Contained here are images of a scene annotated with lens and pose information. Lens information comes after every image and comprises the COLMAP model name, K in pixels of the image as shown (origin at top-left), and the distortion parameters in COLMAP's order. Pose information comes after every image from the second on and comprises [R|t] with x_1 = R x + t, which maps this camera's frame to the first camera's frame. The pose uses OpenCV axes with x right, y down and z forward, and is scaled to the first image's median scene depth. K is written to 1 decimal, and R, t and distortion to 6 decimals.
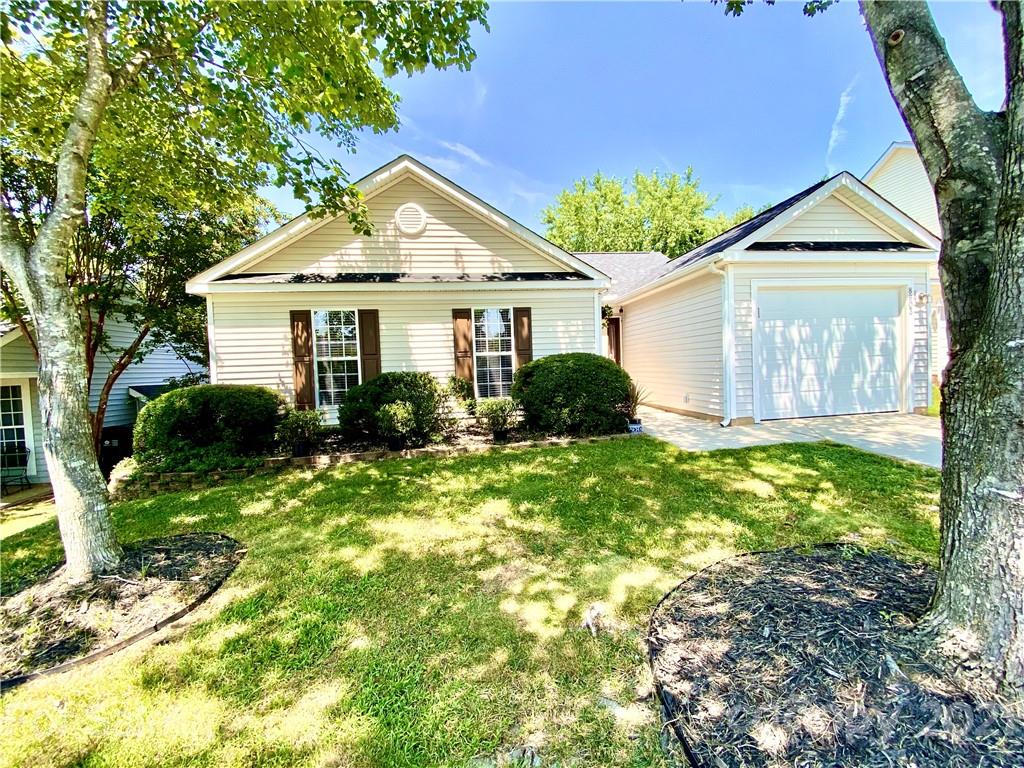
lens RADIAL K [[412.7, 0, 512.0], [0, 412.7, 384.0], [0, 0, 1]] dist [0.002900, -0.000417]
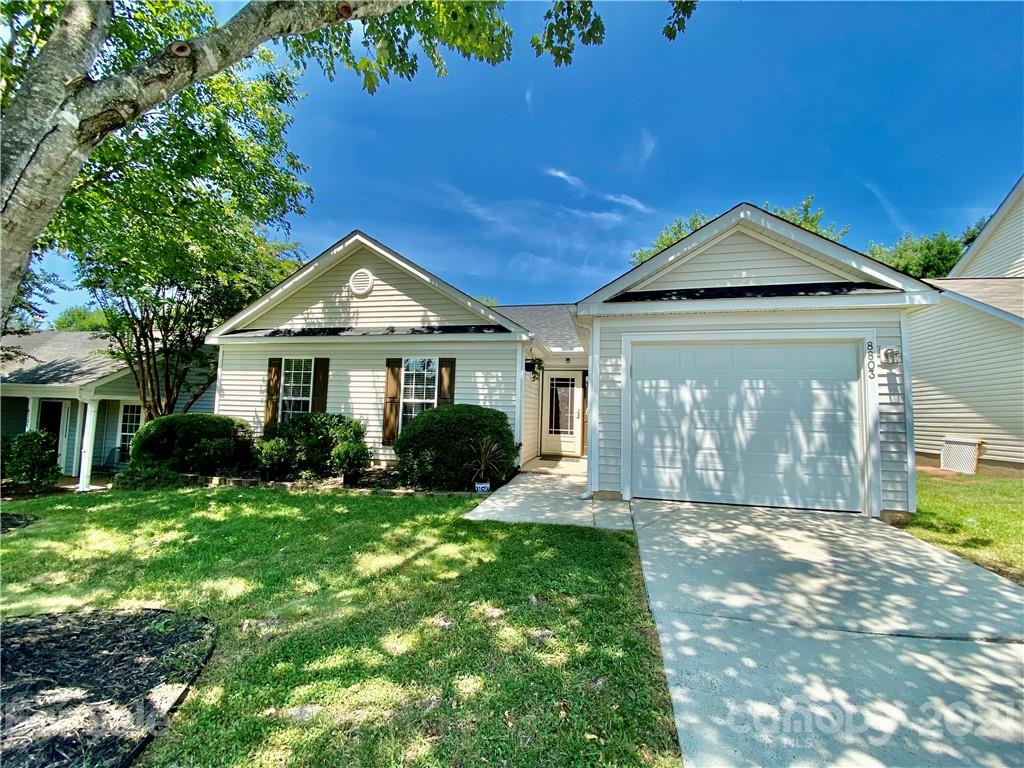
lens RADIAL K [[412.7, 0, 512.0], [0, 412.7, 384.0], [0, 0, 1]] dist [0.002900, -0.000417]
pose [[0.935457, 0.038215, -0.351368, 0.590189], [-0.074344, 0.993171, -0.089908, -0.042883], [0.345533, 0.110227, 0.931910, 0.099134]]
